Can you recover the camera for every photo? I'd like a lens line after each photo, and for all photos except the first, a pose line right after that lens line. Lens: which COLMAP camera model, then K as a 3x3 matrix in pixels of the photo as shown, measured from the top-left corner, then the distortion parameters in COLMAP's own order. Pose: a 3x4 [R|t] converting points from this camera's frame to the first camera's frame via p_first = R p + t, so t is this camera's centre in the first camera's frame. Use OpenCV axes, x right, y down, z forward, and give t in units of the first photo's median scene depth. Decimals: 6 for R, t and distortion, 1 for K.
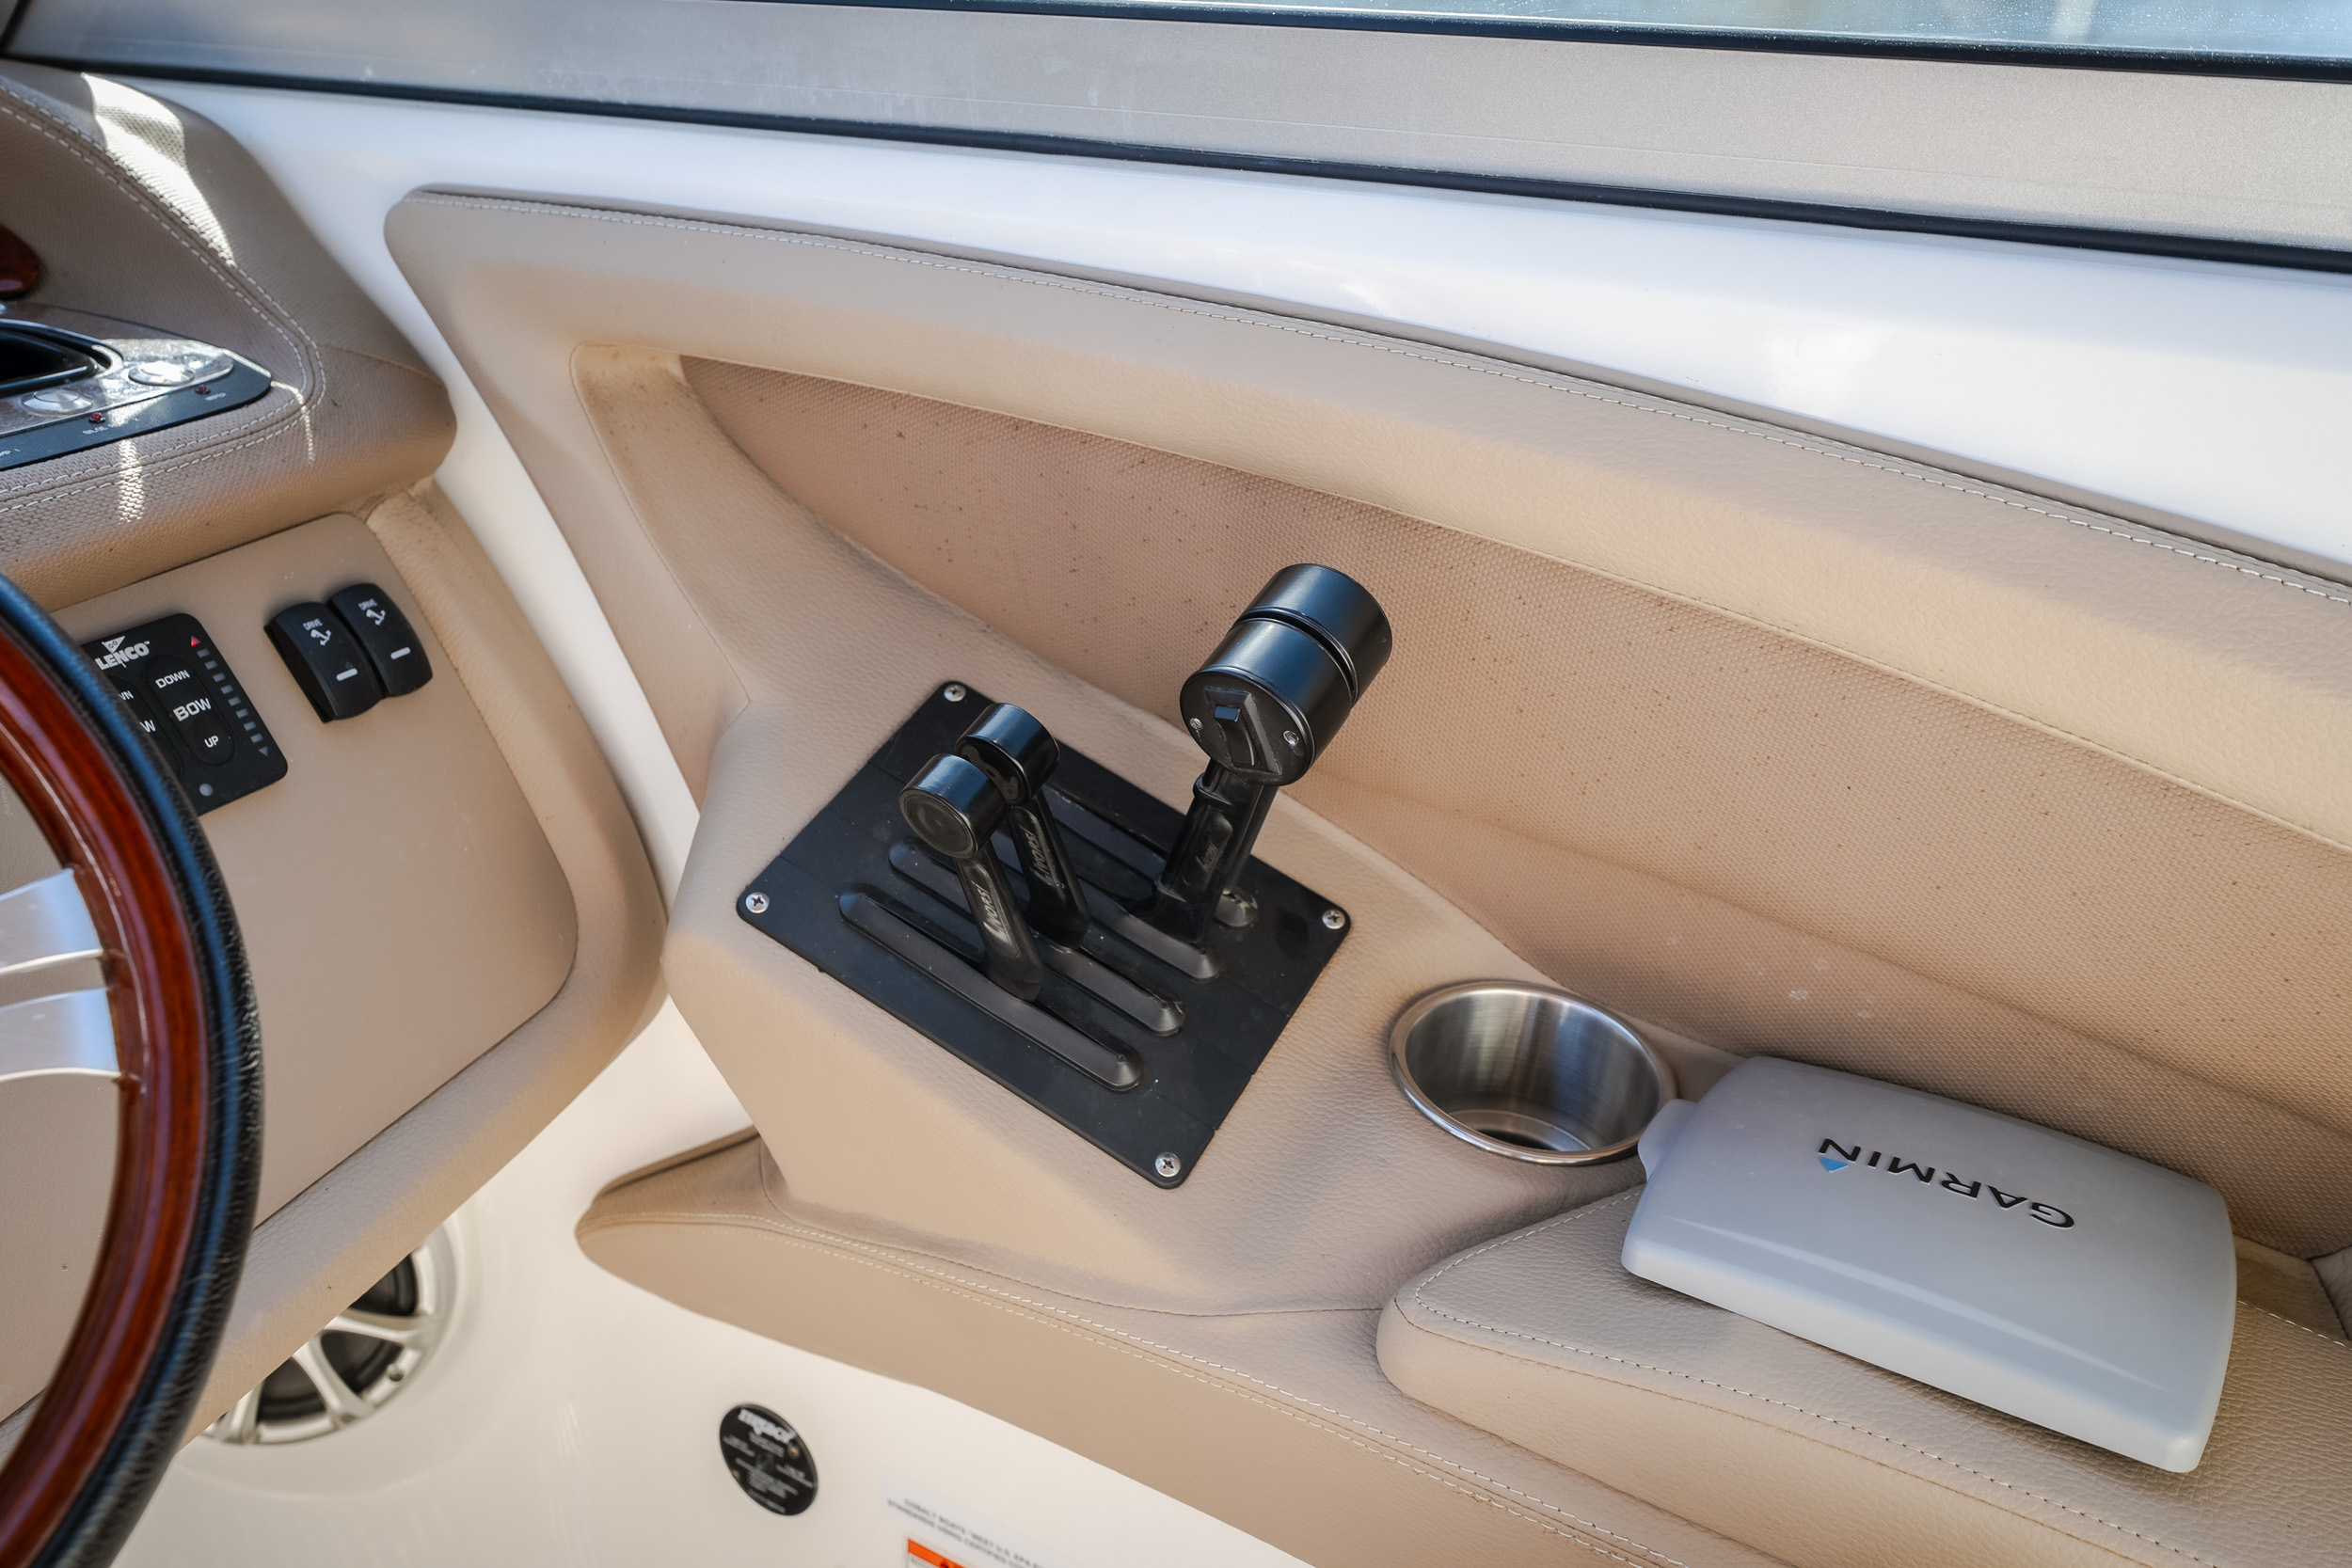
lens RADIAL K [[1741.6, 0, 1172.6], [0, 1741.6, 773.8], [0, 0, 1]] dist [-0.000690, 0.006947]
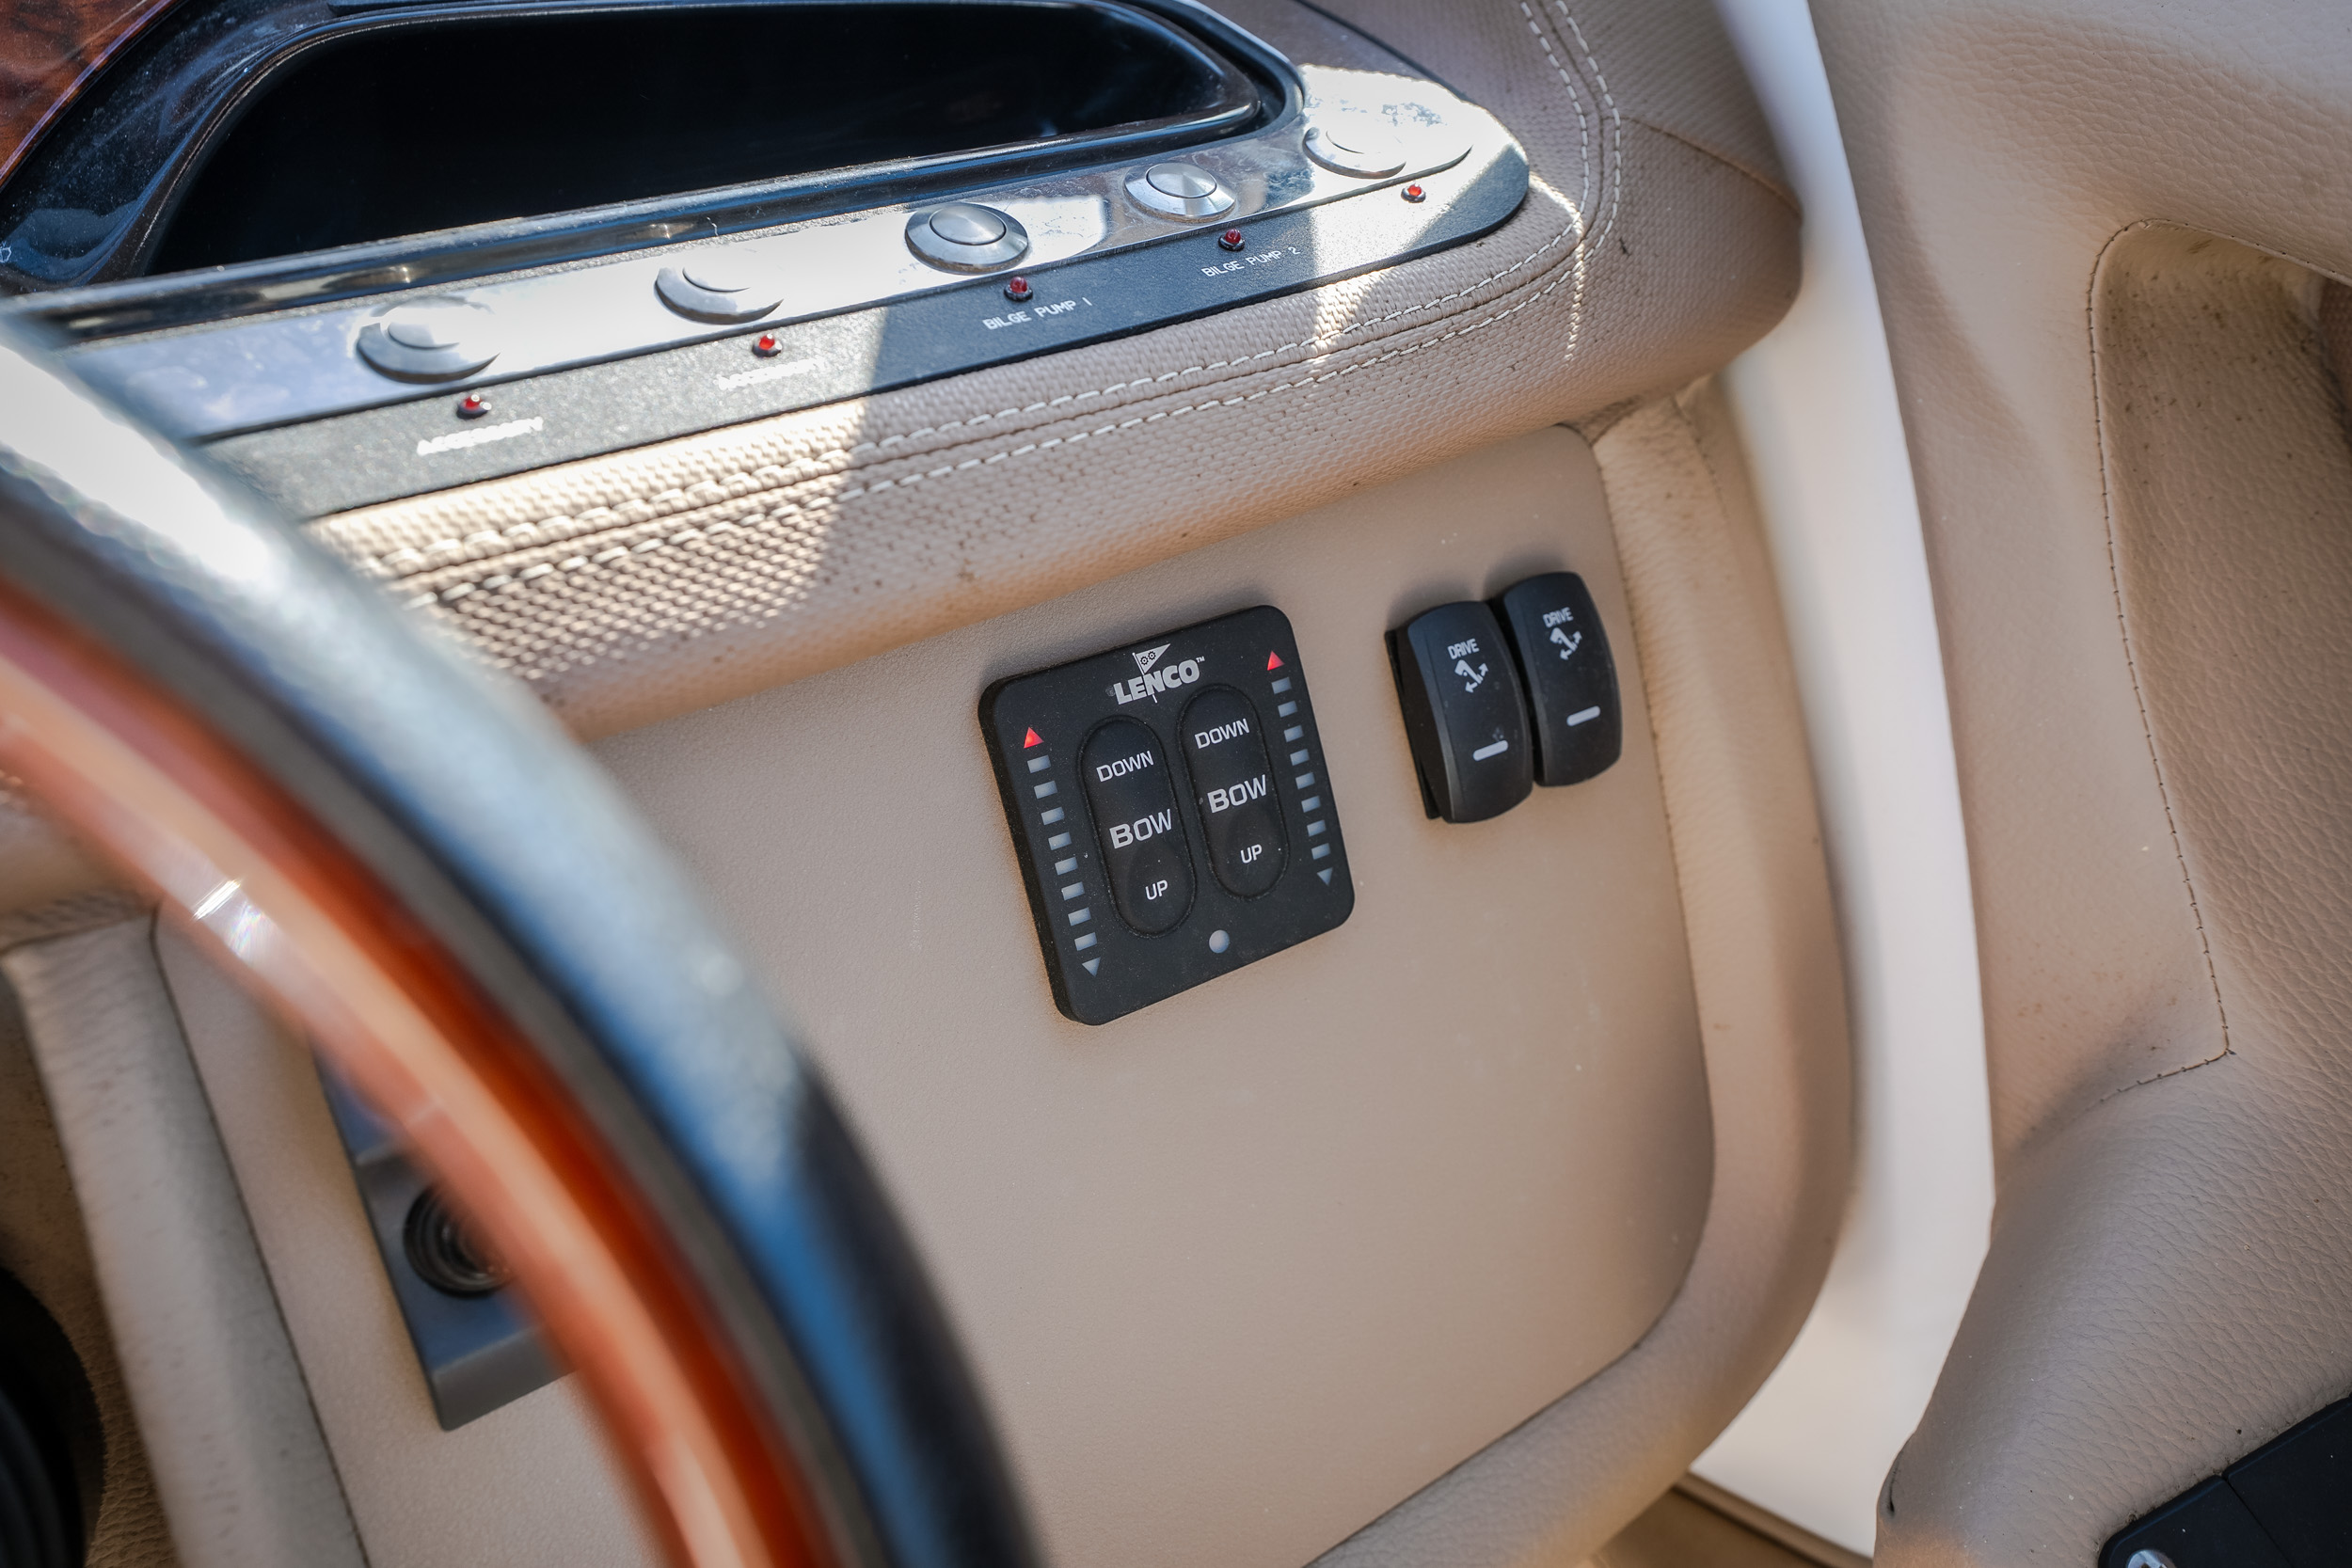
lens RADIAL K [[1741.6, 0, 1166.3], [0, 1741.6, 786.7], [0, 0, 1]] dist [-0.000690, 0.006947]
pose [[0.816632, 0.355367, -0.454781, -0.306006], [-0.253215, 0.928681, 0.270985, -0.174286], [0.518646, -0.106138, 0.848376, 0.479612]]
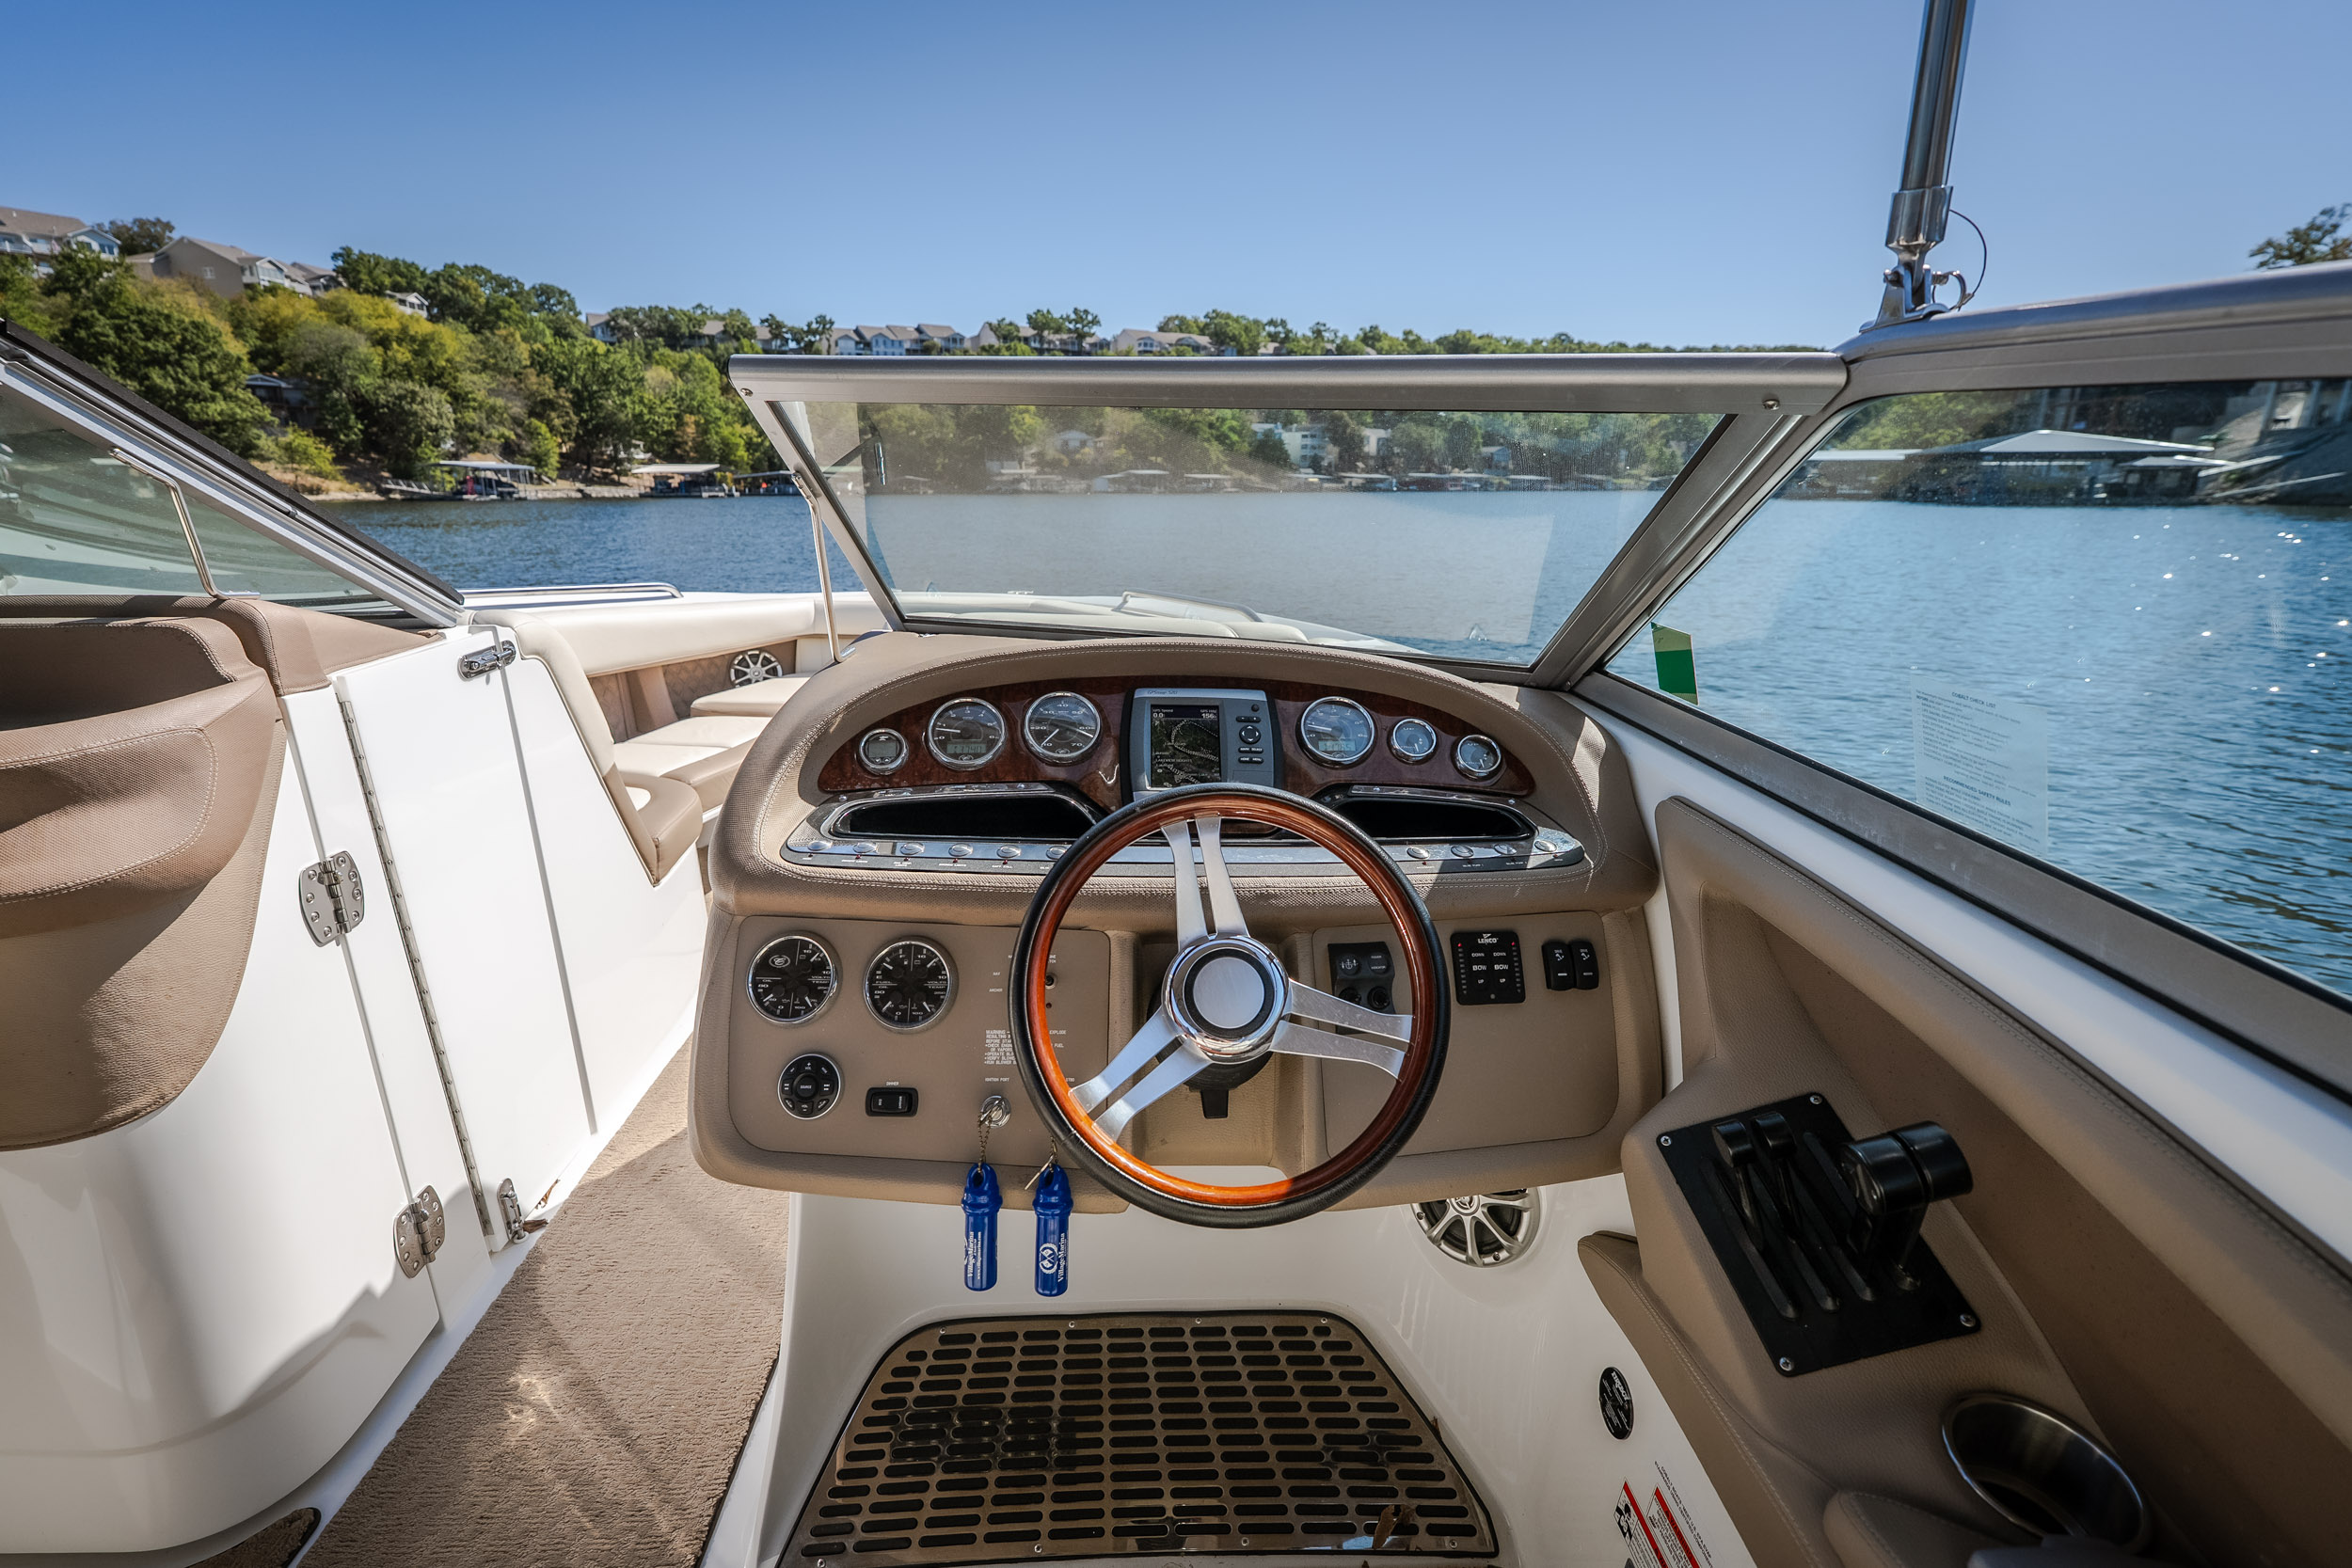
lens RADIAL K [[1058.7, 0, 1173.6], [0, 1058.7, 781.4], [0, 0, 1]] dist [-0.008872, 0.002348]
pose [[0.531873, 0.247741, -0.809775, 0.402805], [-0.378708, 0.924883, 0.034216, -0.157546], [0.757424, 0.288470, 0.585742, -0.409234]]
